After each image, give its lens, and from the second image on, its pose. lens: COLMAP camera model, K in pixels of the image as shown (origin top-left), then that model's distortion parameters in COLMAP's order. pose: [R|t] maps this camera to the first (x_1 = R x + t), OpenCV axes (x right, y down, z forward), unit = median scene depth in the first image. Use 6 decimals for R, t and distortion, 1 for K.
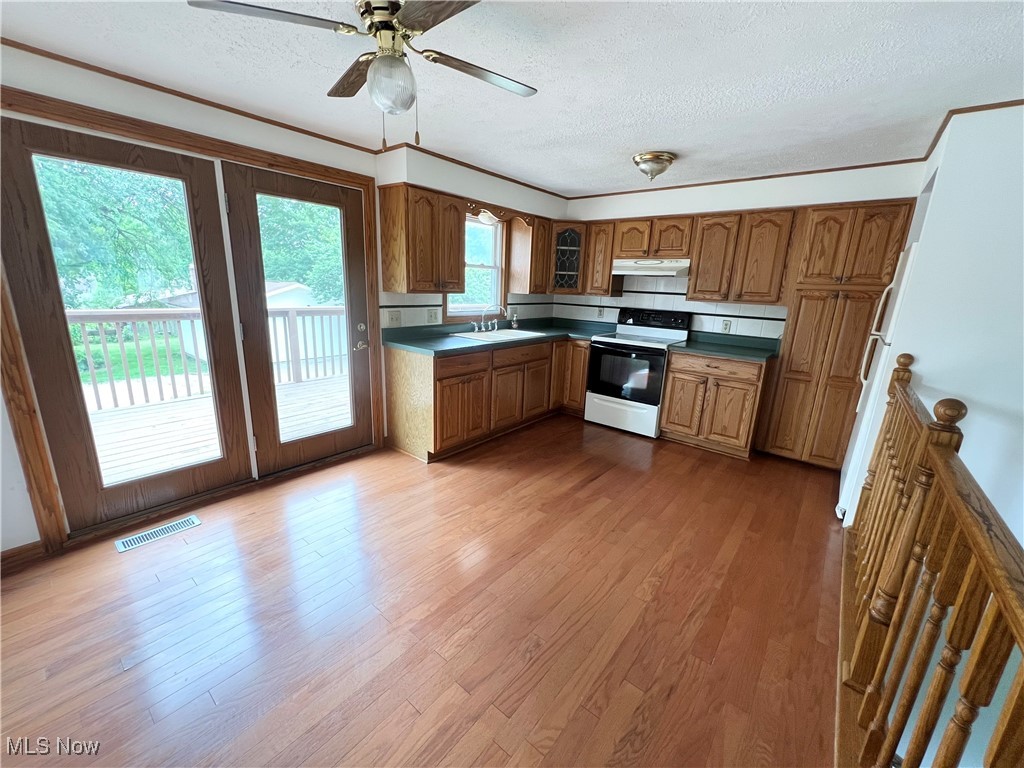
lens RADIAL K [[410.1, 0, 512.0], [0, 410.1, 384.0], [0, 0, 1]] dist [-0.000151, -0.000016]
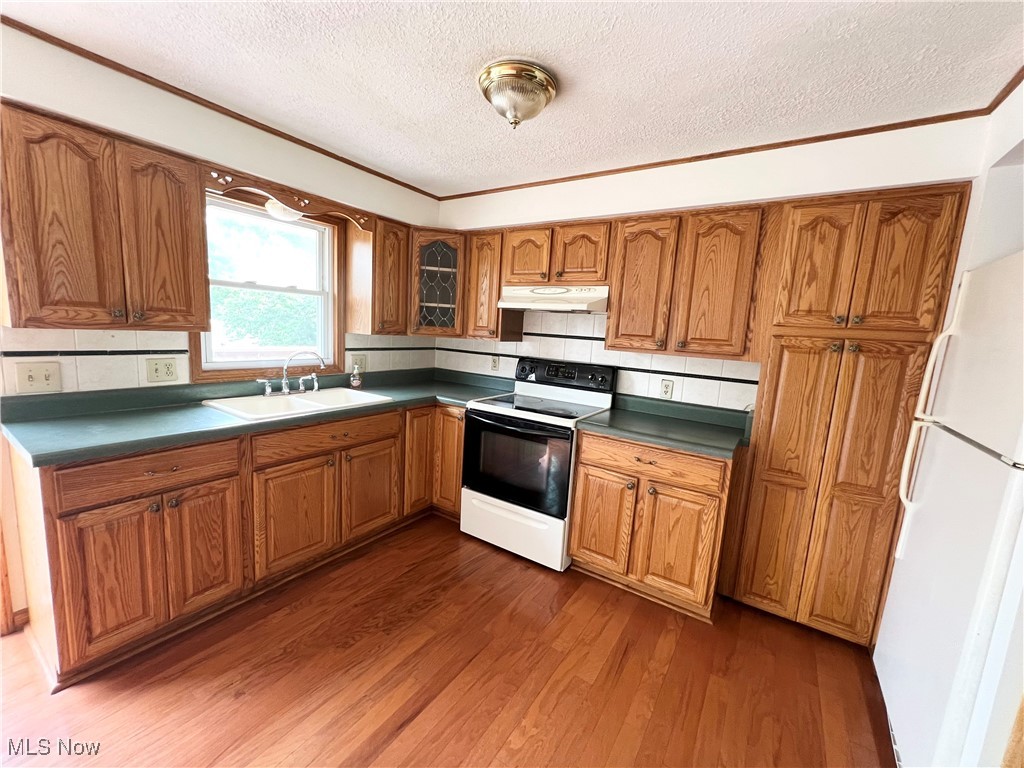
lens RADIAL K [[407.2, 0, 512.0], [0, 407.2, 384.0], [0, 0, 1]] dist [0.000538, -0.000050]
pose [[0.995141, 0.006940, 0.098211, 0.222545], [0.002680, 0.995234, -0.097482, -0.089867], [-0.098420, 0.097272, 0.990380, 0.397129]]
